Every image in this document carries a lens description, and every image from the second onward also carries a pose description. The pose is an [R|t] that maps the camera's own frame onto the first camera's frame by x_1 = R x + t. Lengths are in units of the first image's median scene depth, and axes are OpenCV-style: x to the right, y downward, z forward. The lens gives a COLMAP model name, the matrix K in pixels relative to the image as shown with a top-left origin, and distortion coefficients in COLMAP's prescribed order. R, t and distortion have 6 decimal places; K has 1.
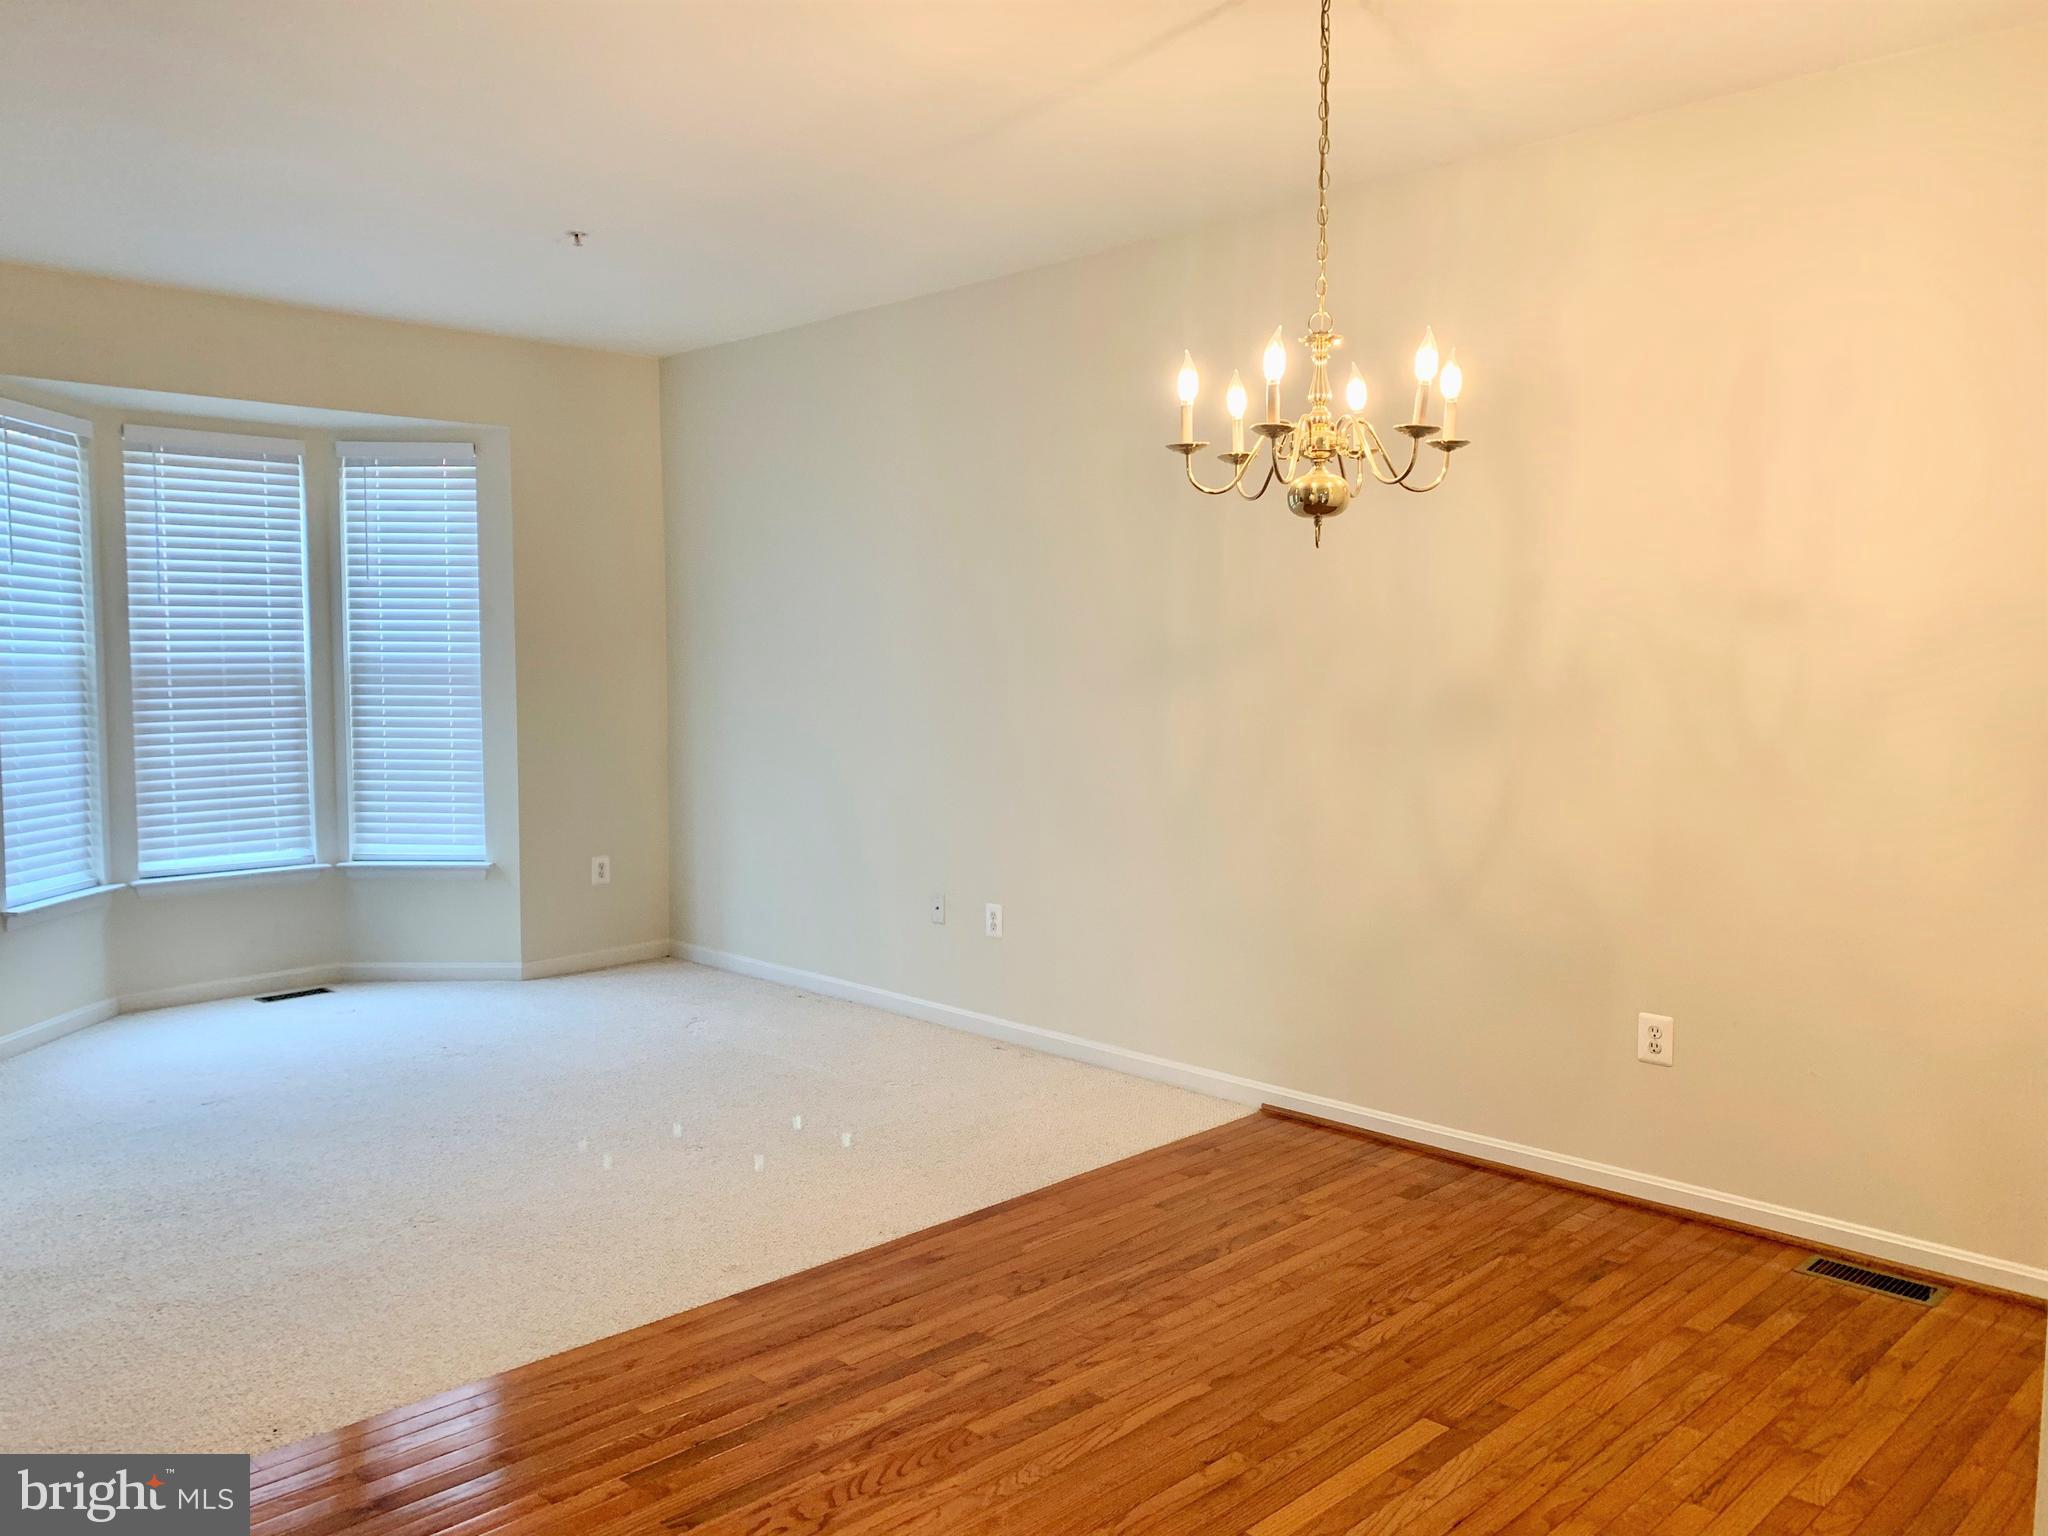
lens RADIAL K [[1555.1, 0, 1014.7], [0, 1555.1, 747.1], [0, 0, 1]] dist [0.073336, -0.101617]
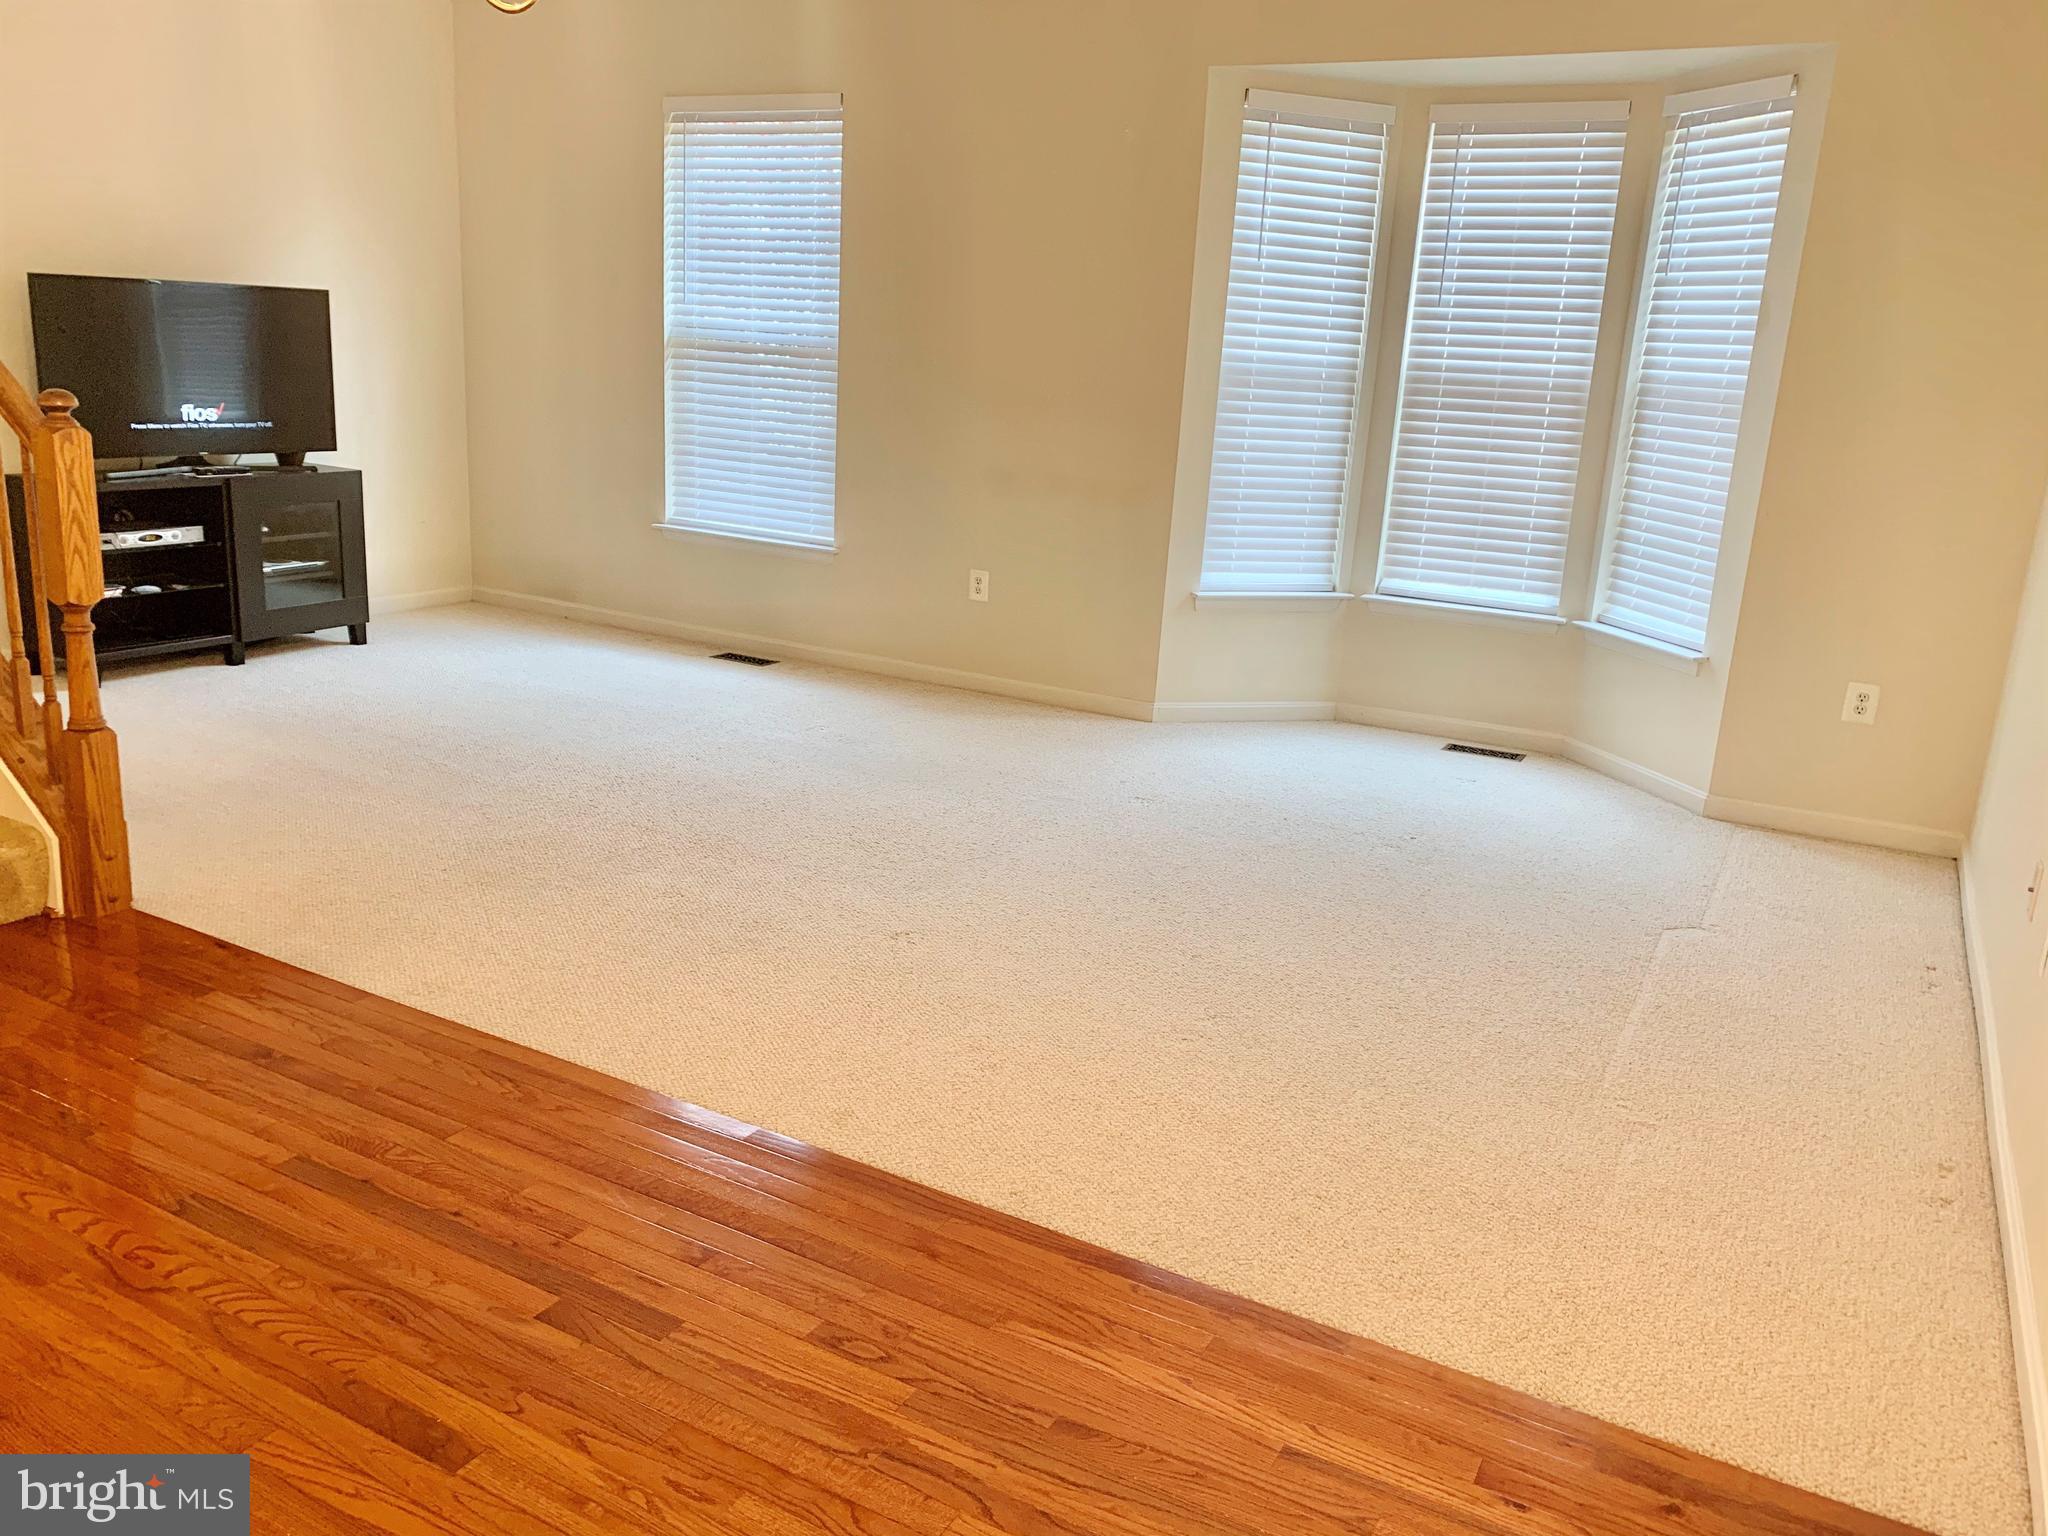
lens RADIAL K [[1562.7, 0, 1024.0], [0, 1562.7, 768.0], [0, 0, 1]] dist [-0.004909, -0.007034]
pose [[0.293038, 0.263993, -0.918932, 0.316091], [-0.110896, 0.964023, 0.241584, -0.023237], [0.949648, 0.031113, 0.311771, 0.499216]]
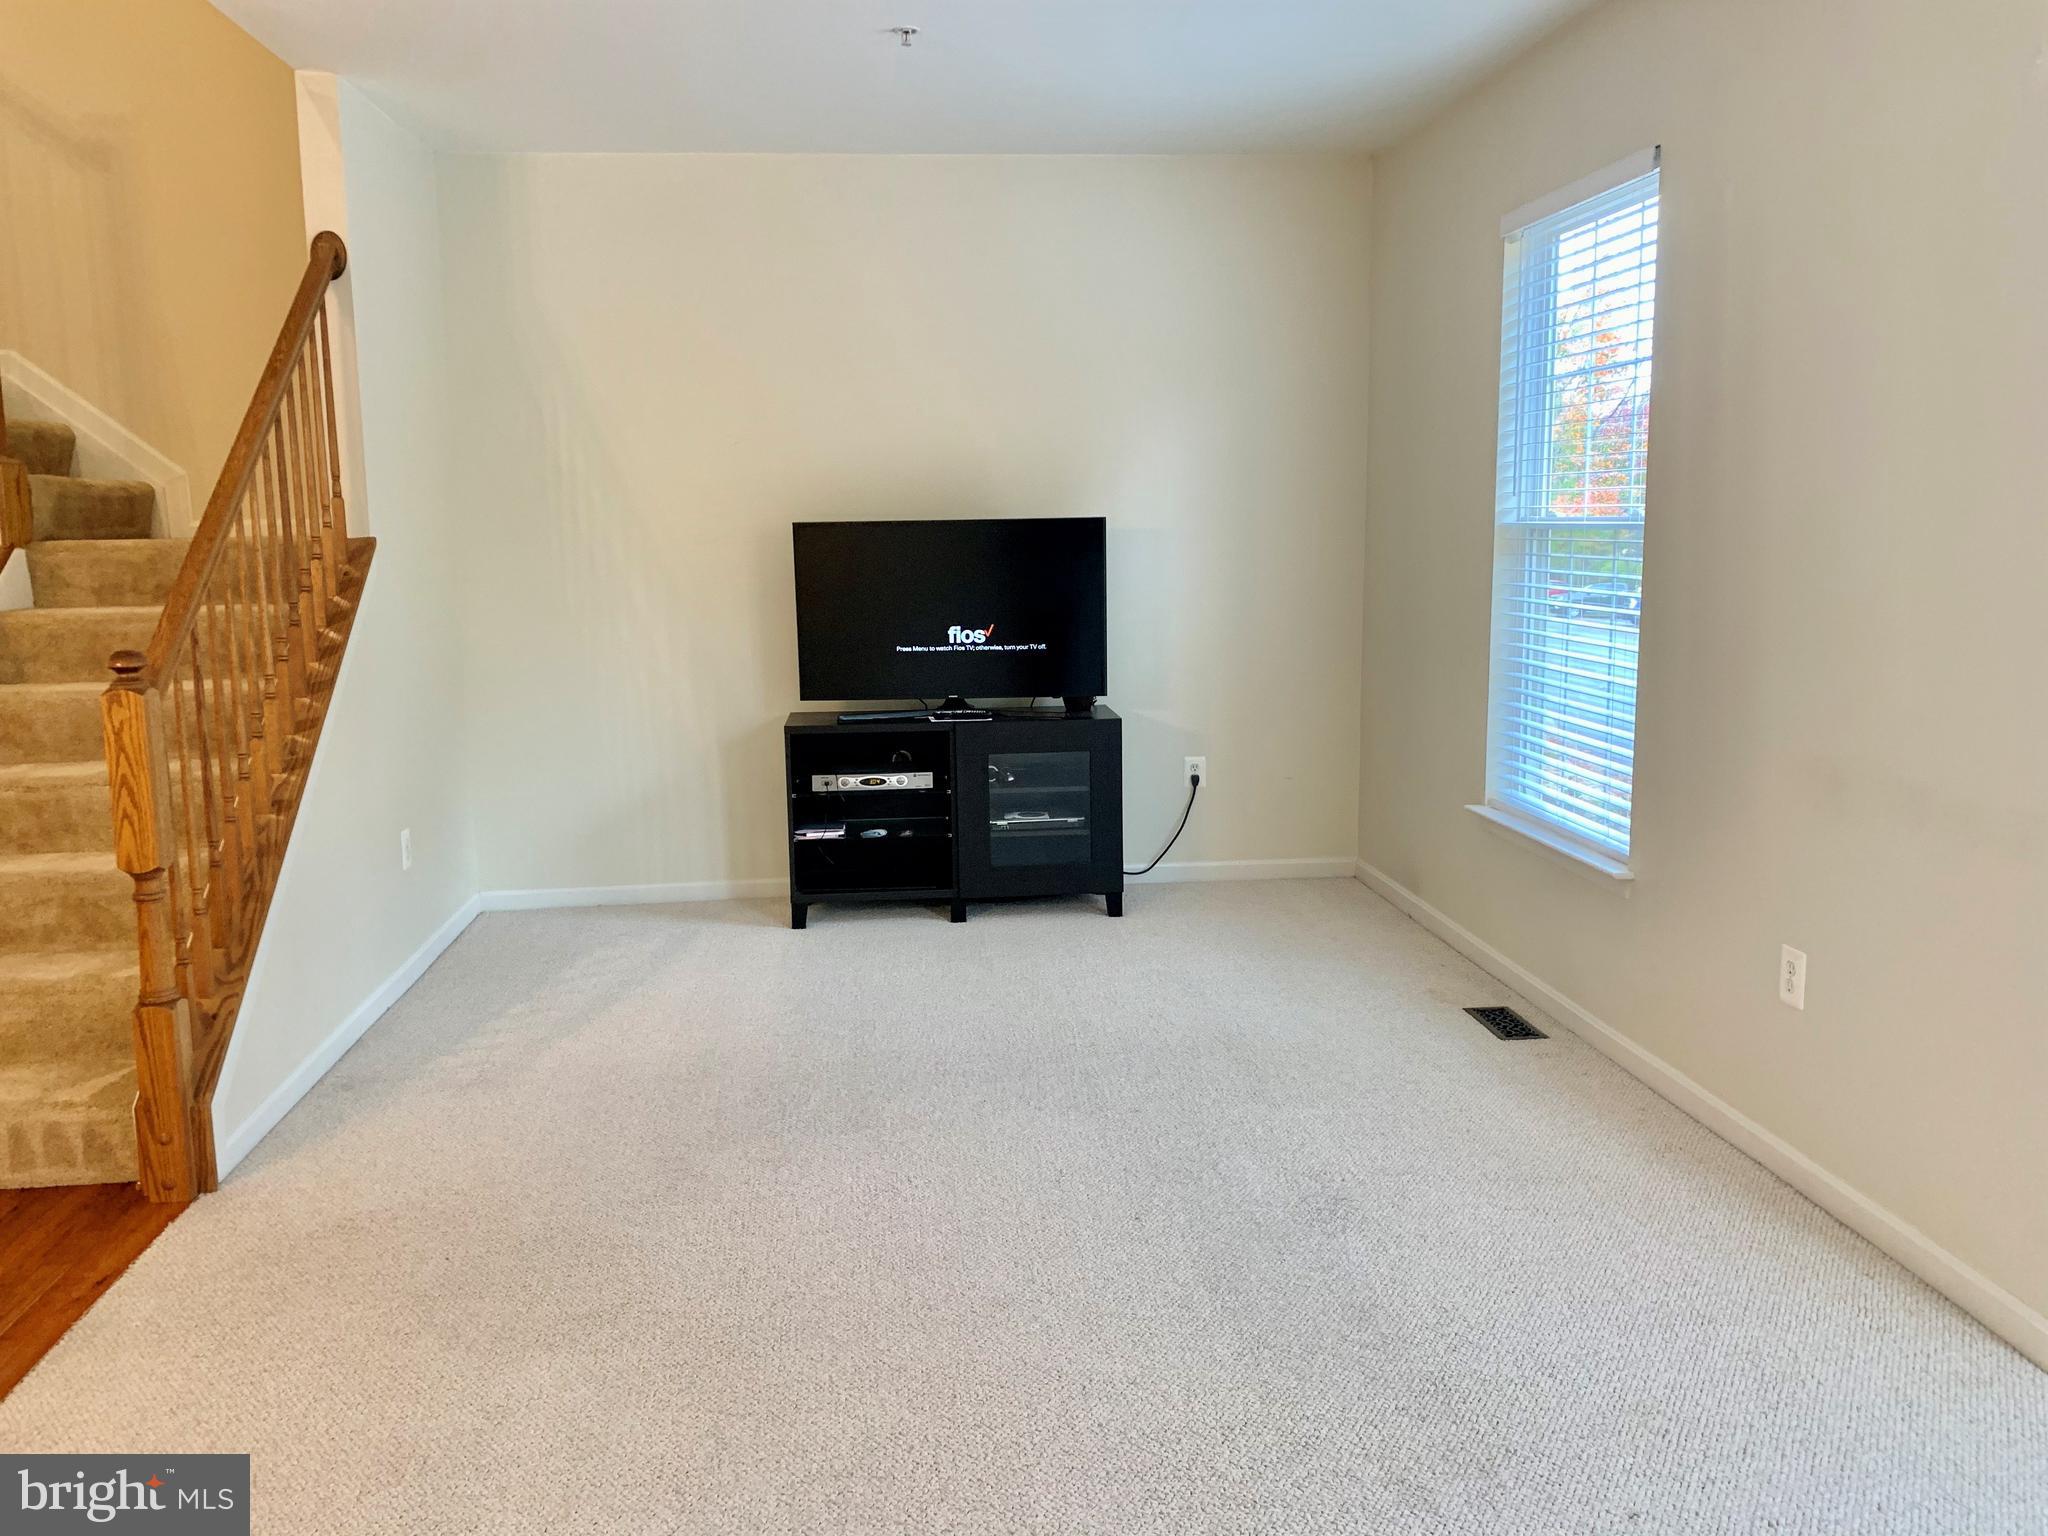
lens RADIAL K [[1555.1, 0, 1014.7], [0, 1555.1, 747.1], [0, 0, 1]] dist [0.073336, -0.101617]
pose [[-0.626146, 0.114777, -0.771212, -0.090368], [-0.032977, 0.984323, 0.173267, -0.050785], [0.779008, 0.133923, -0.612545, 0.900115]]
